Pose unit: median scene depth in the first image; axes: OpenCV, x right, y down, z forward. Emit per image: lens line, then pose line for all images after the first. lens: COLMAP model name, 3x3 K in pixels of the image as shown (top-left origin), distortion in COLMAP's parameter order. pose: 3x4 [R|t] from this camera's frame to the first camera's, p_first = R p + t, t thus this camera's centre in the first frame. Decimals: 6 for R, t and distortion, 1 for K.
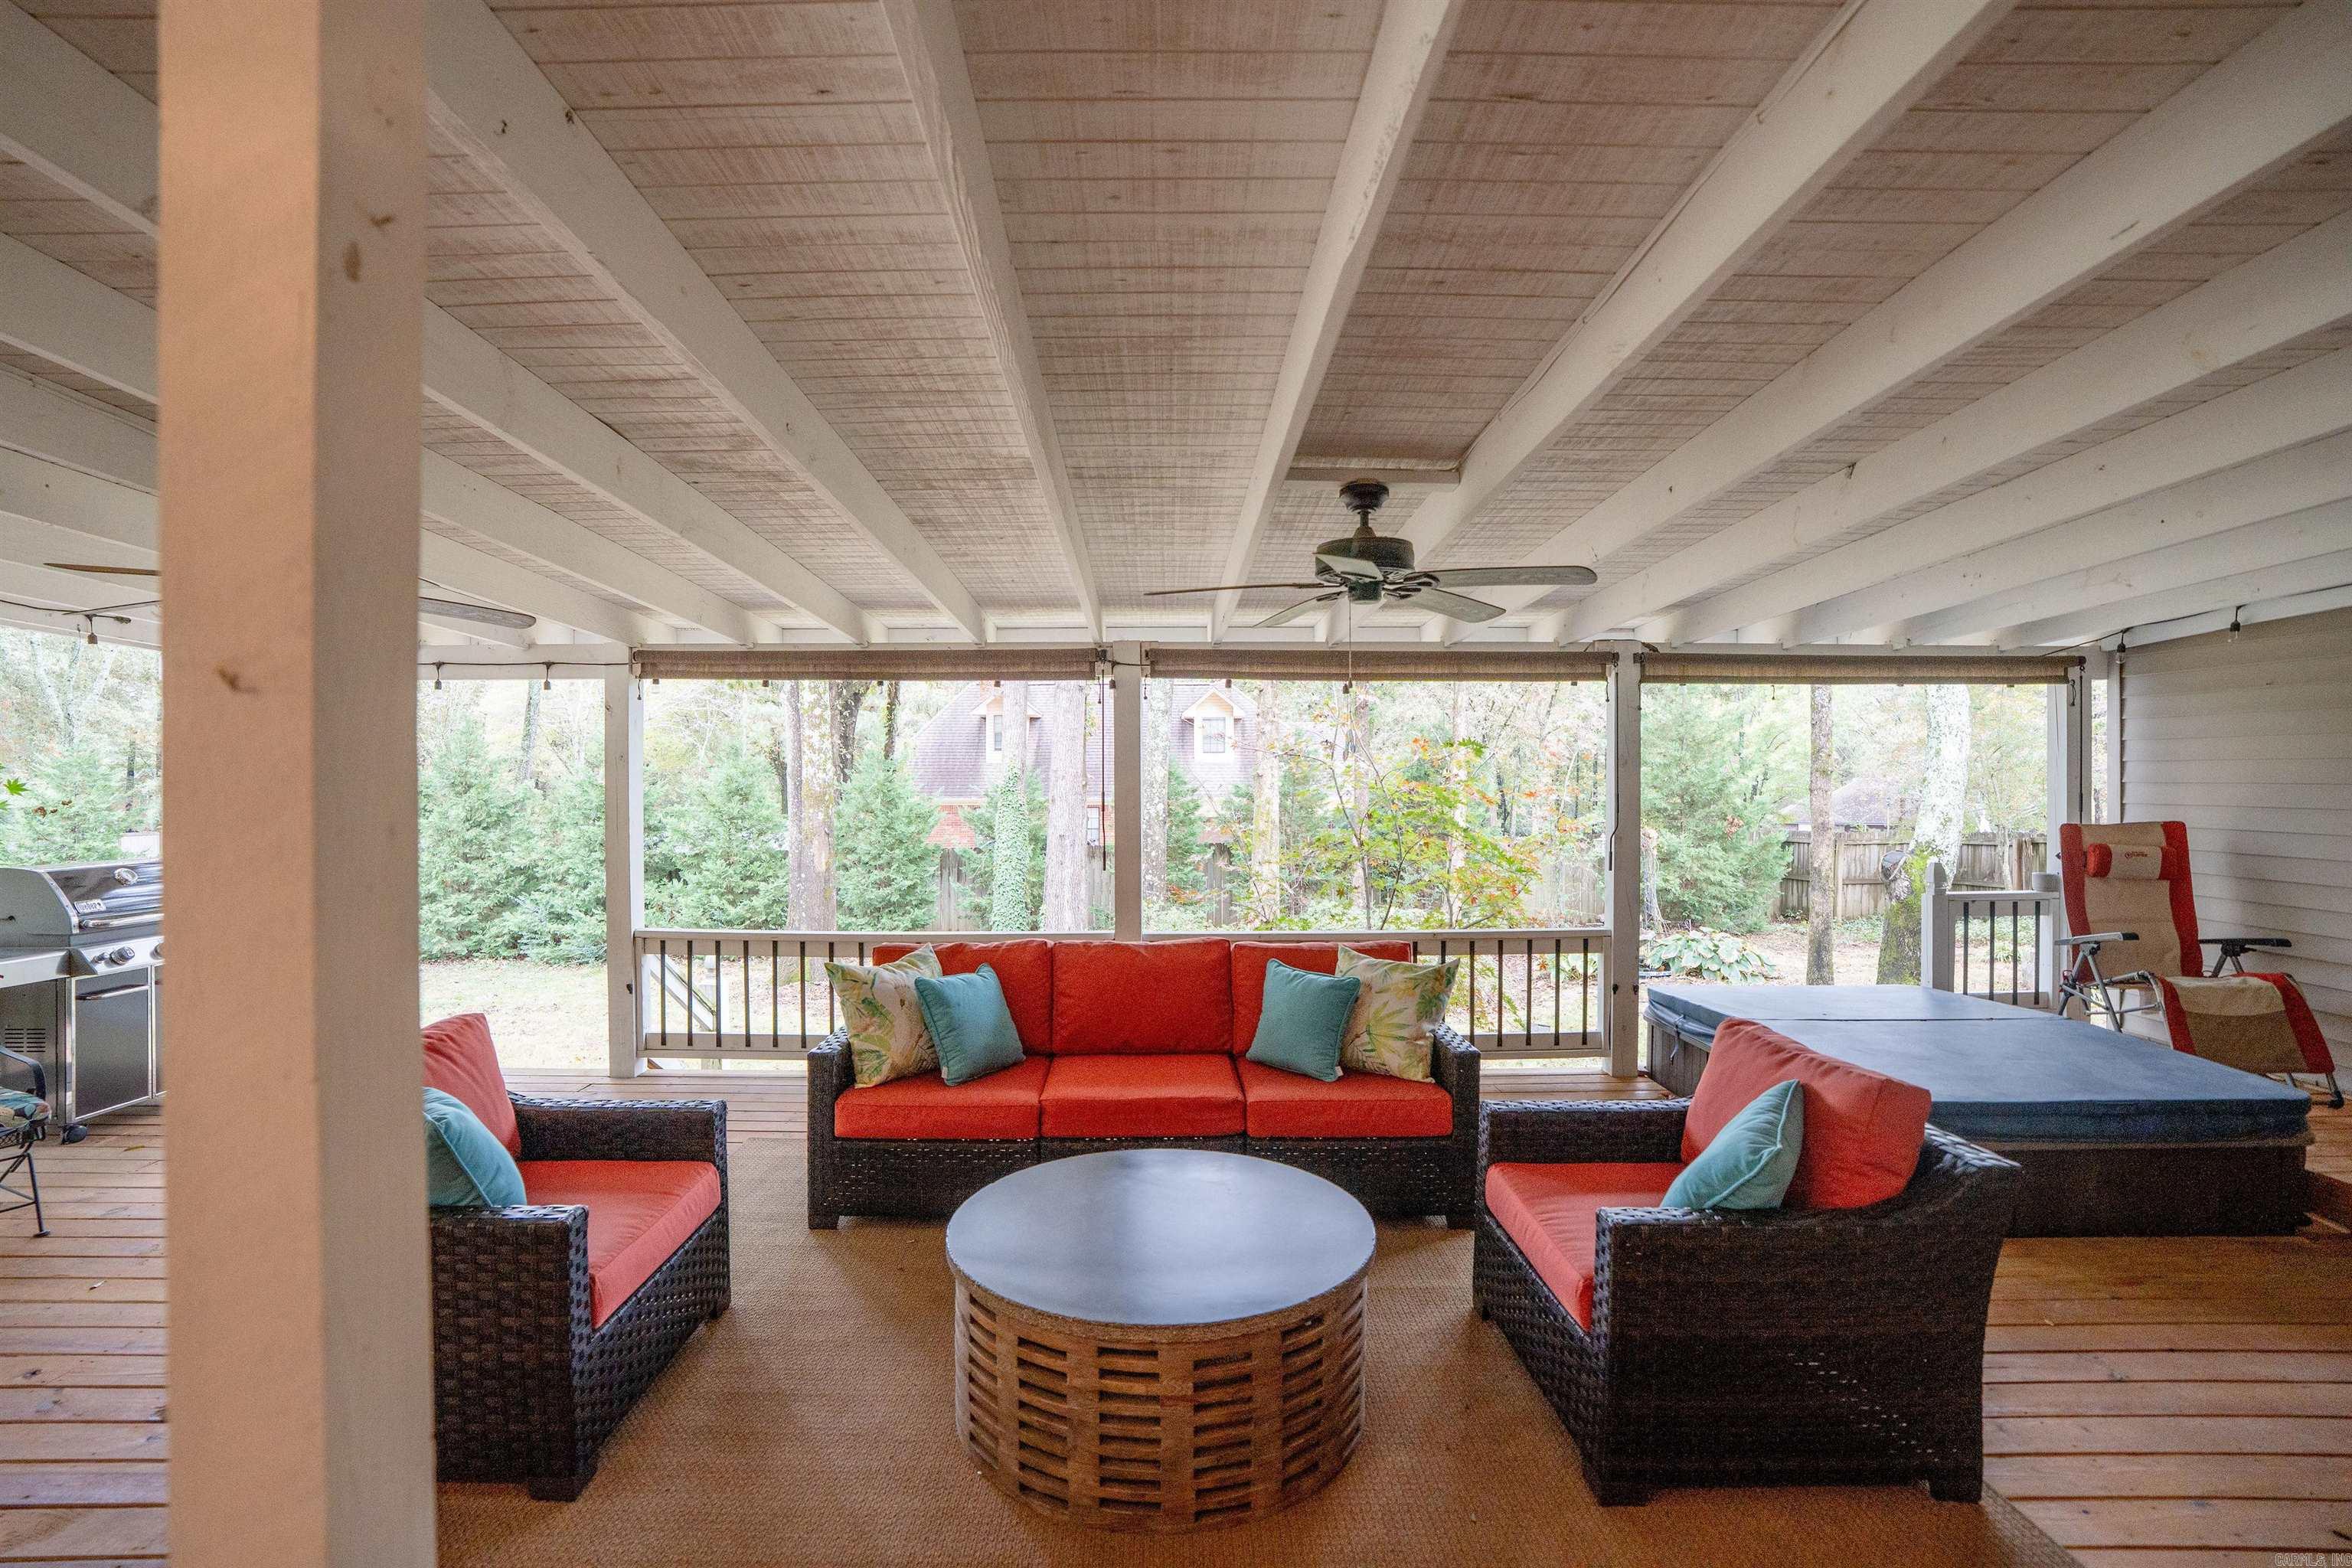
lens RADIAL K [[1076.3, 0, 1176.0], [0, 1076.3, 784.0], [0, 0, 1]] dist [-0.001133, -0.000074]
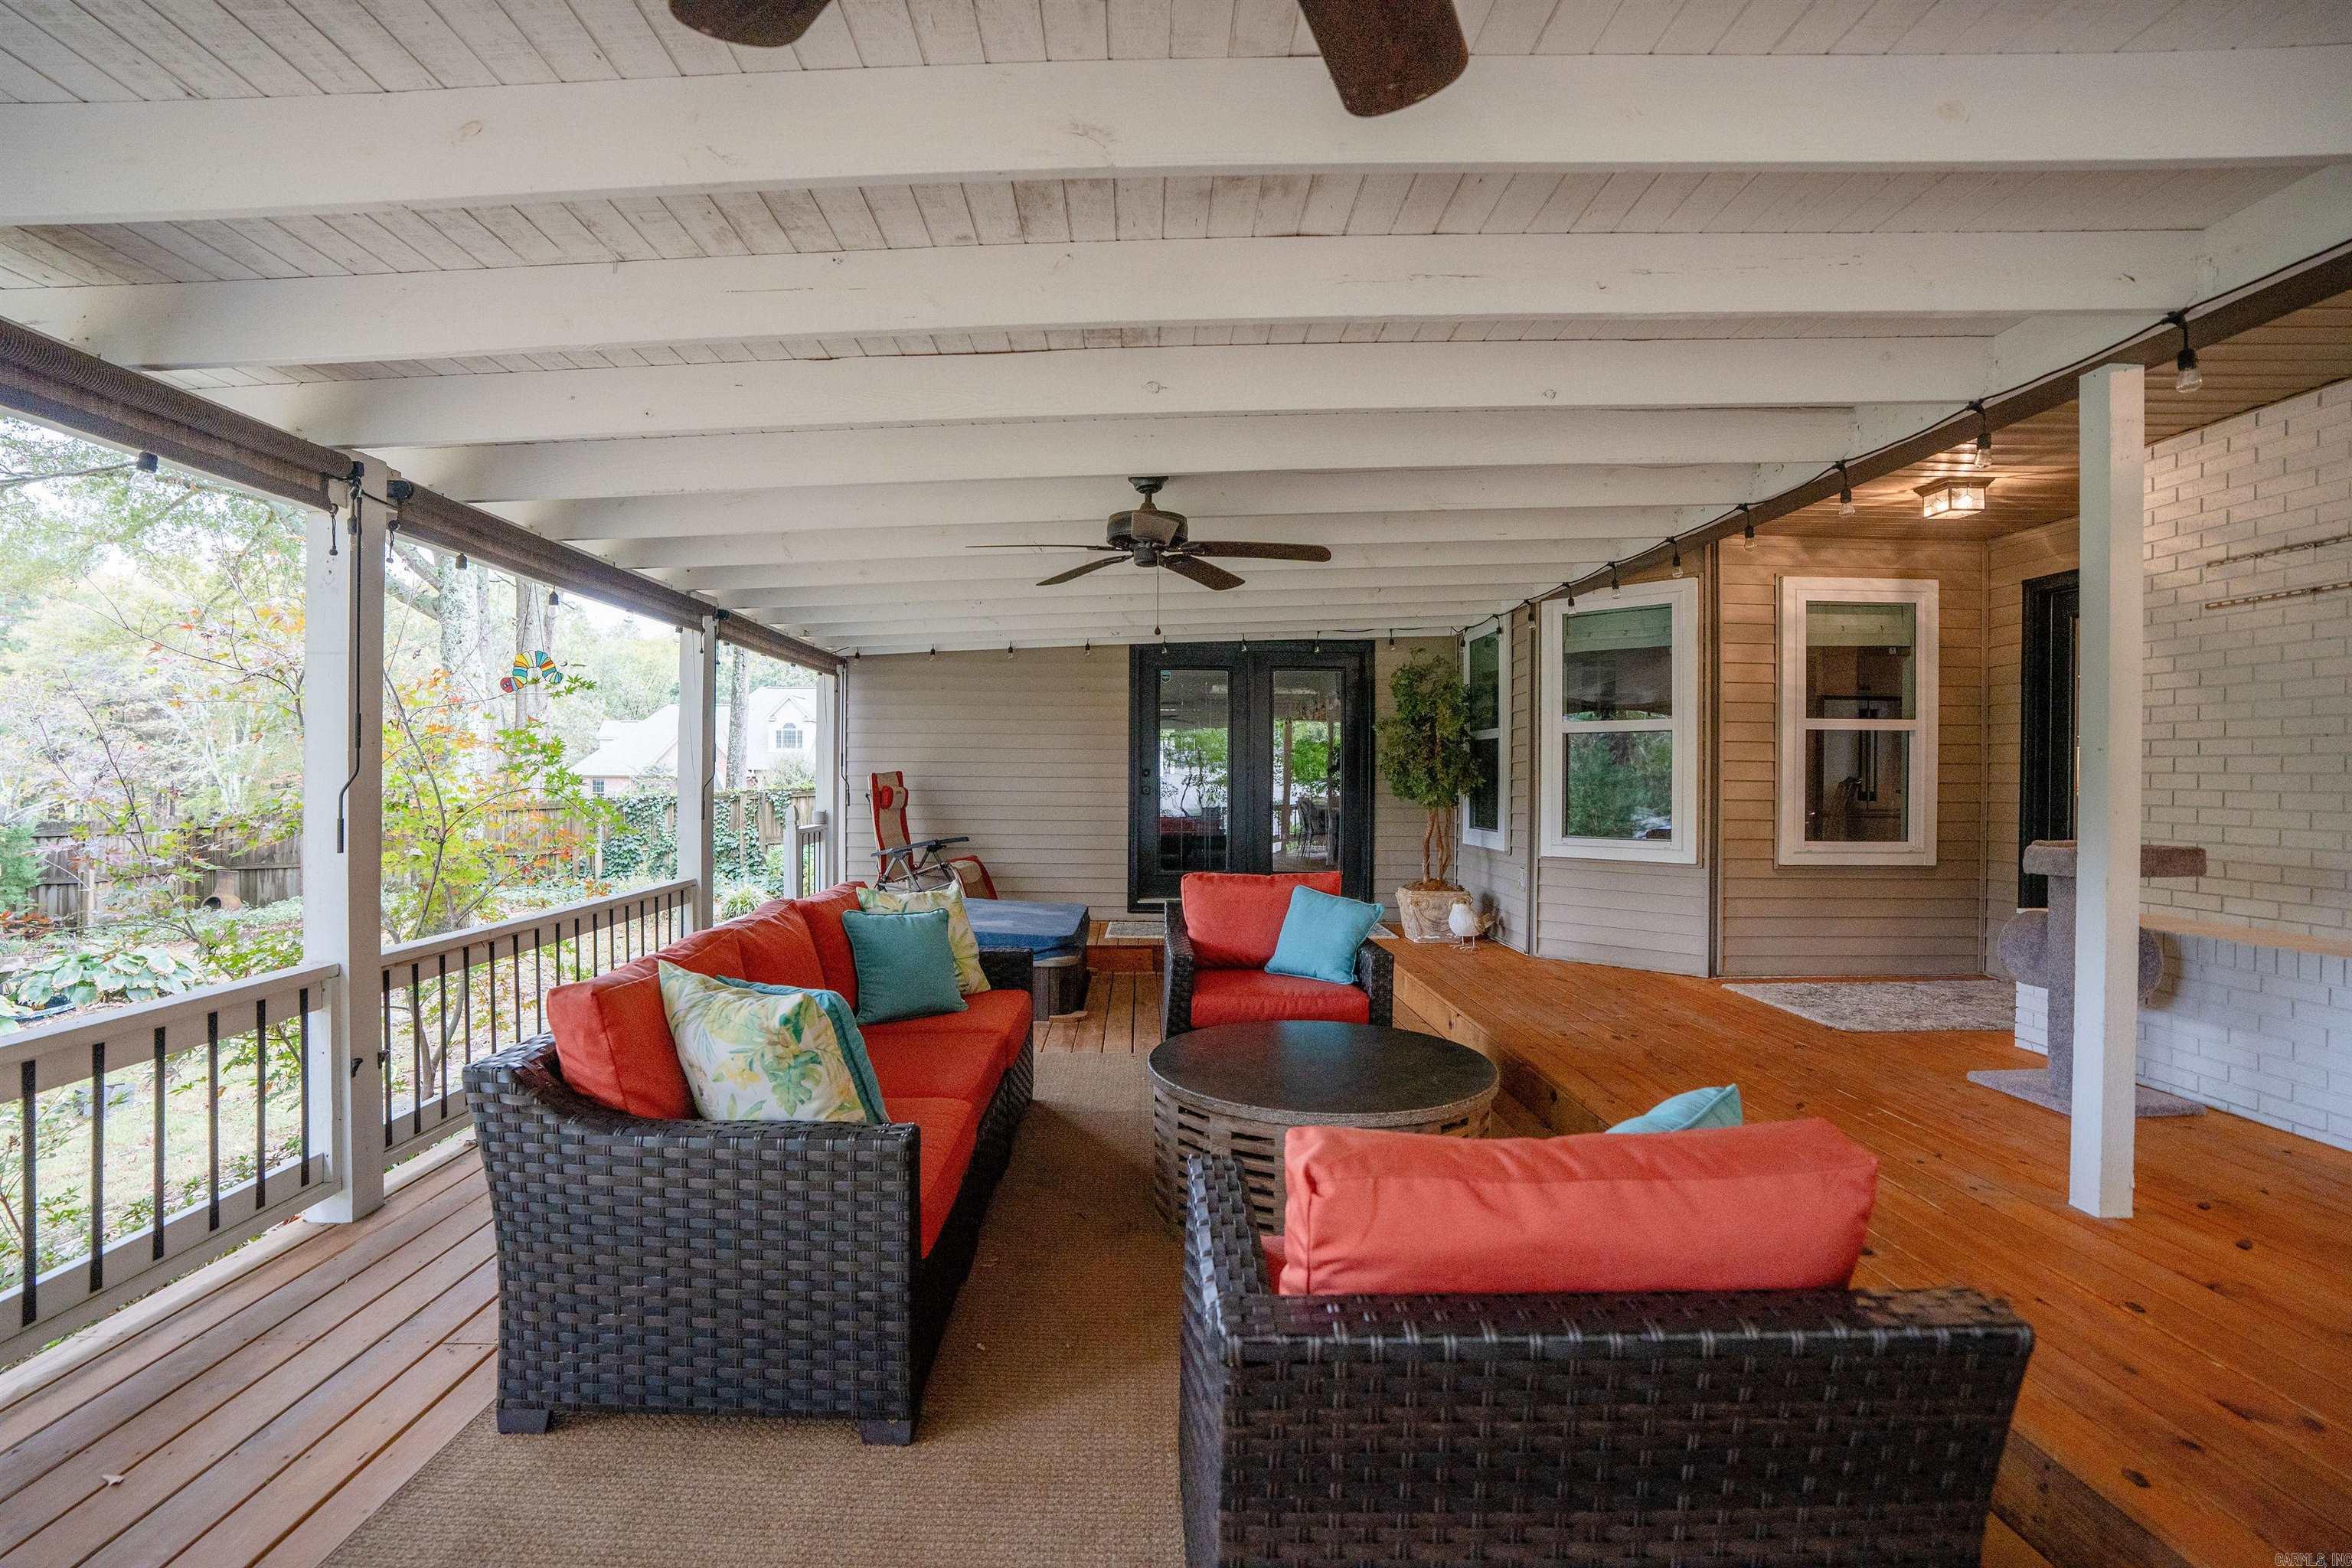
lens RADIAL K [[1076.3, 0, 1176.0], [0, 1076.3, 784.0], [0, 0, 1]] dist [-0.001133, -0.000074]
pose [[-0.017148, -0.010576, 0.999797, -0.628432], [-0.000039, 0.999944, 0.010577, 0.037024], [-0.999853, 0.000143, -0.017147, 0.575472]]
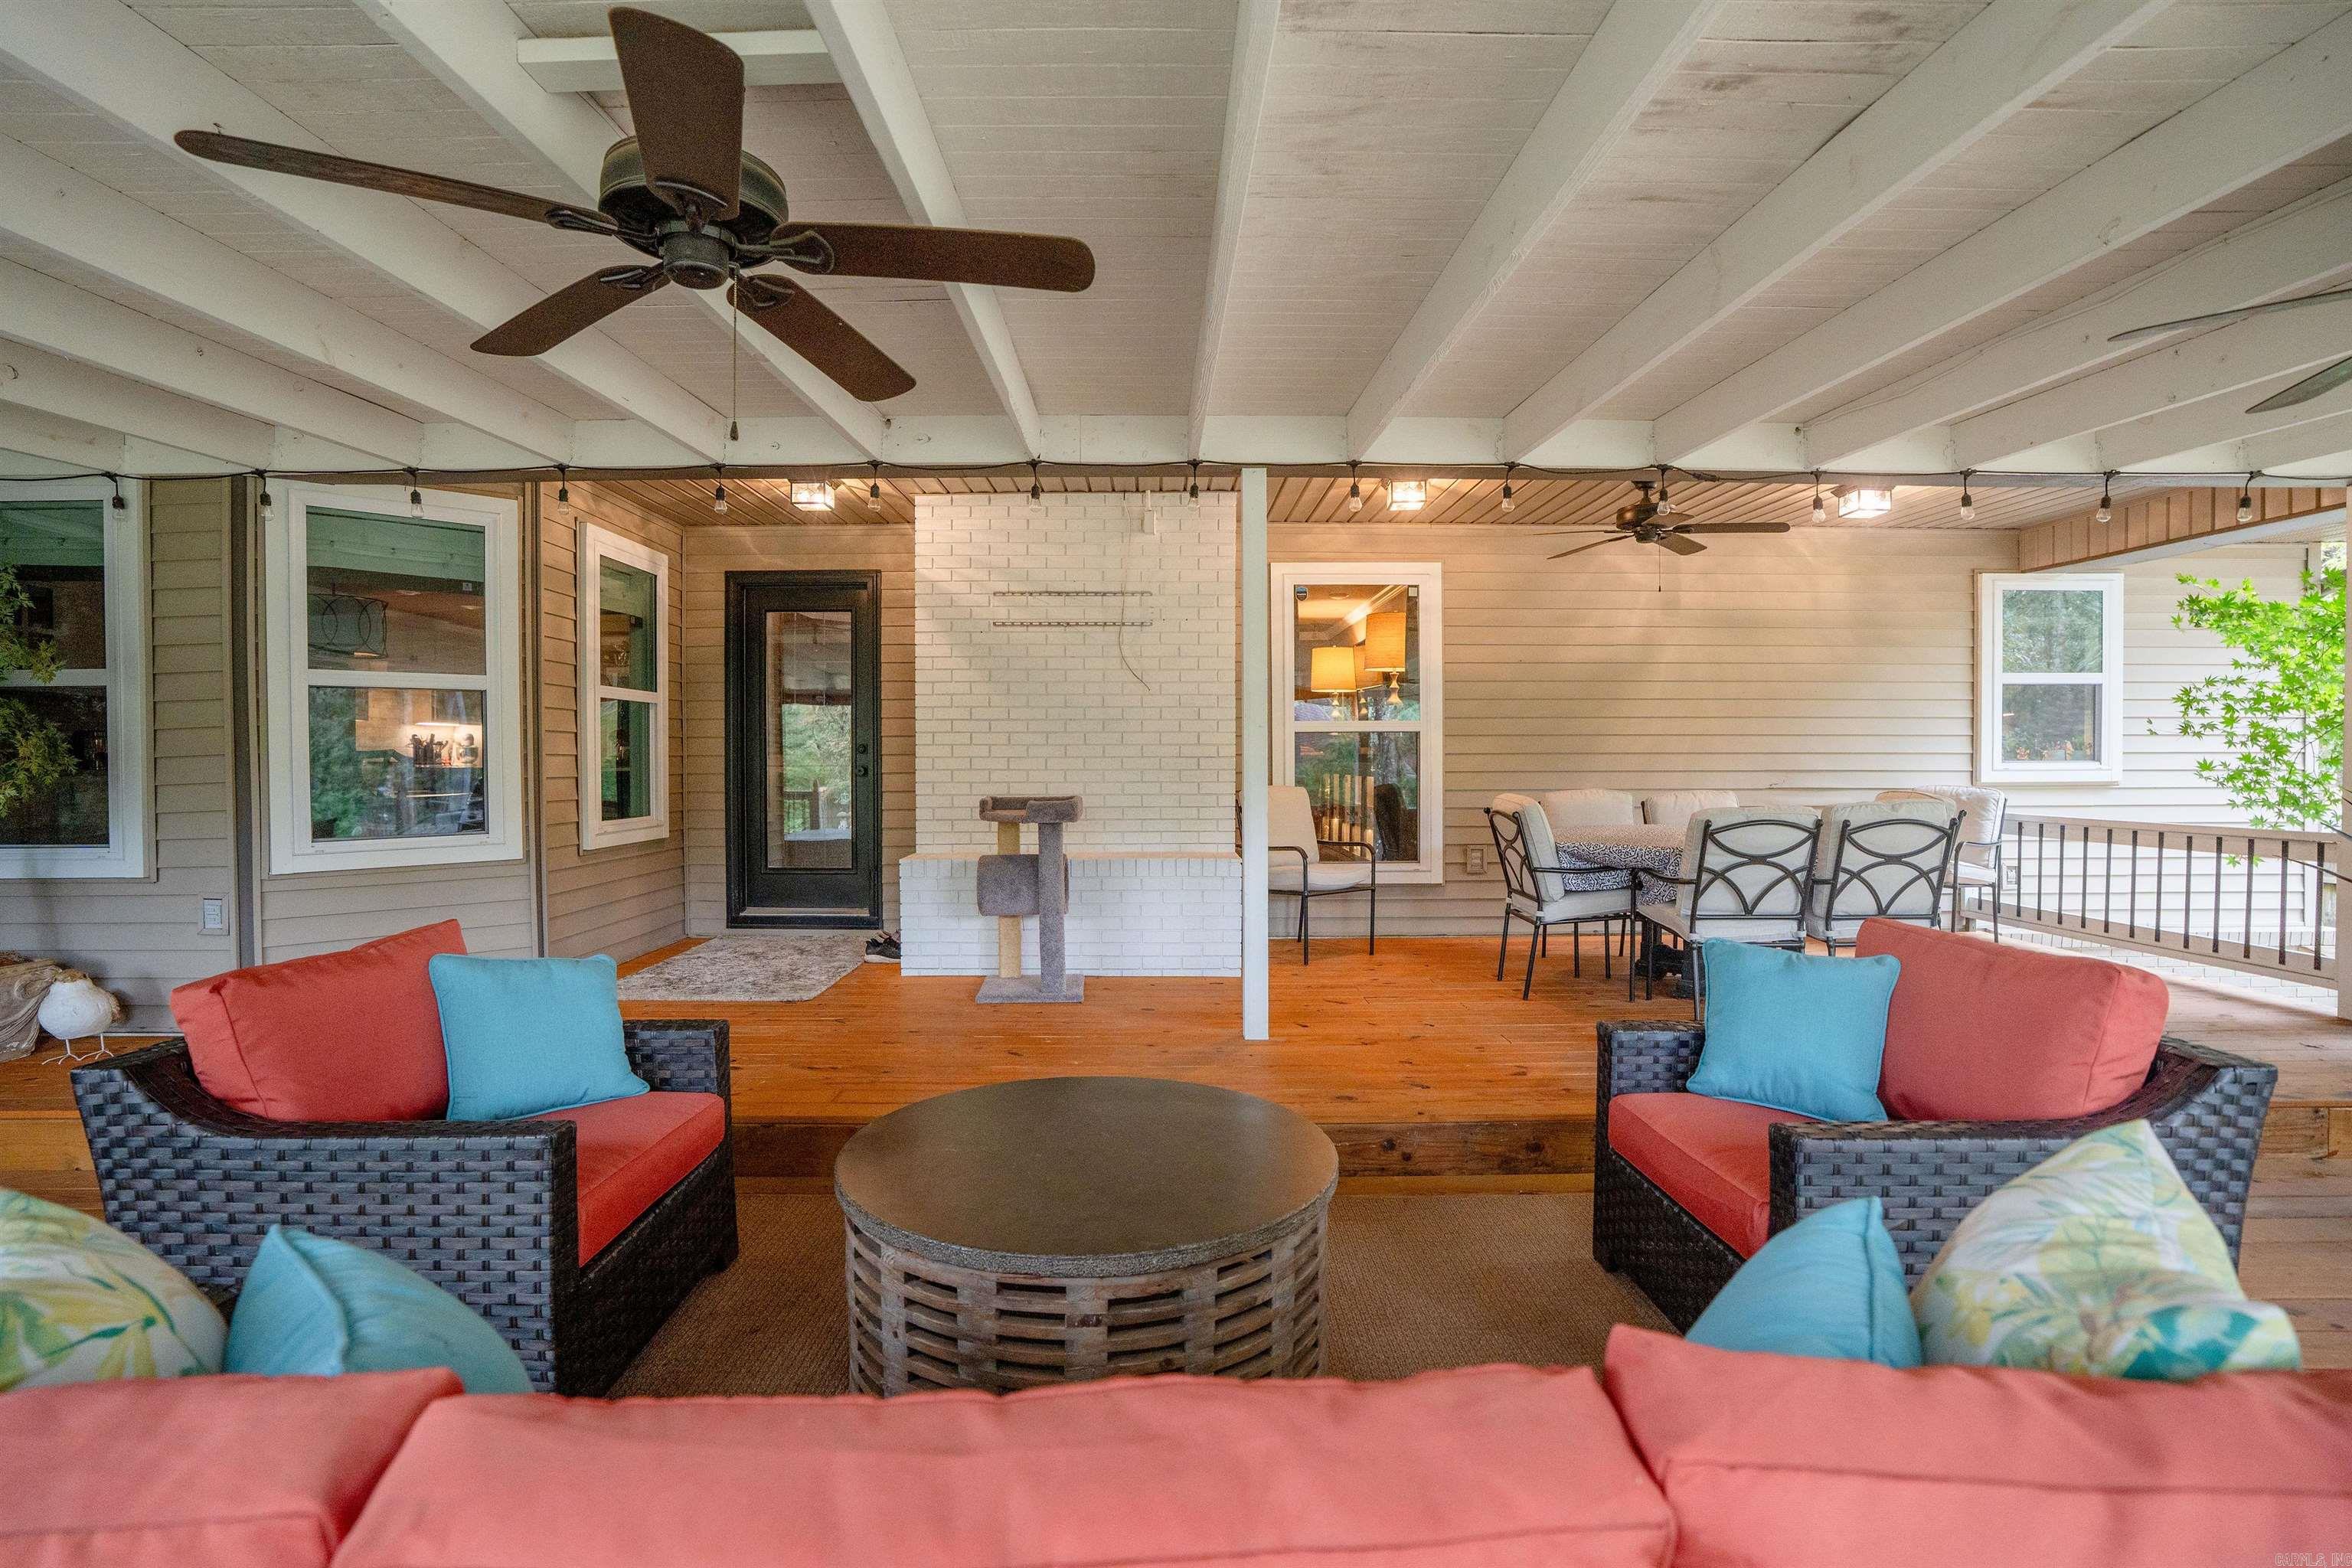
lens RADIAL K [[1107.8, 0, 1176.0], [0, 1107.8, 784.0], [0, 0, 1]] dist [-0.063045, 0.000038]
pose [[-0.999940, 0.001901, 0.010826, -0.075010], [0.002224, 0.999551, 0.029886, 0.043631], [-0.010765, 0.029909, -0.999495, 0.908457]]
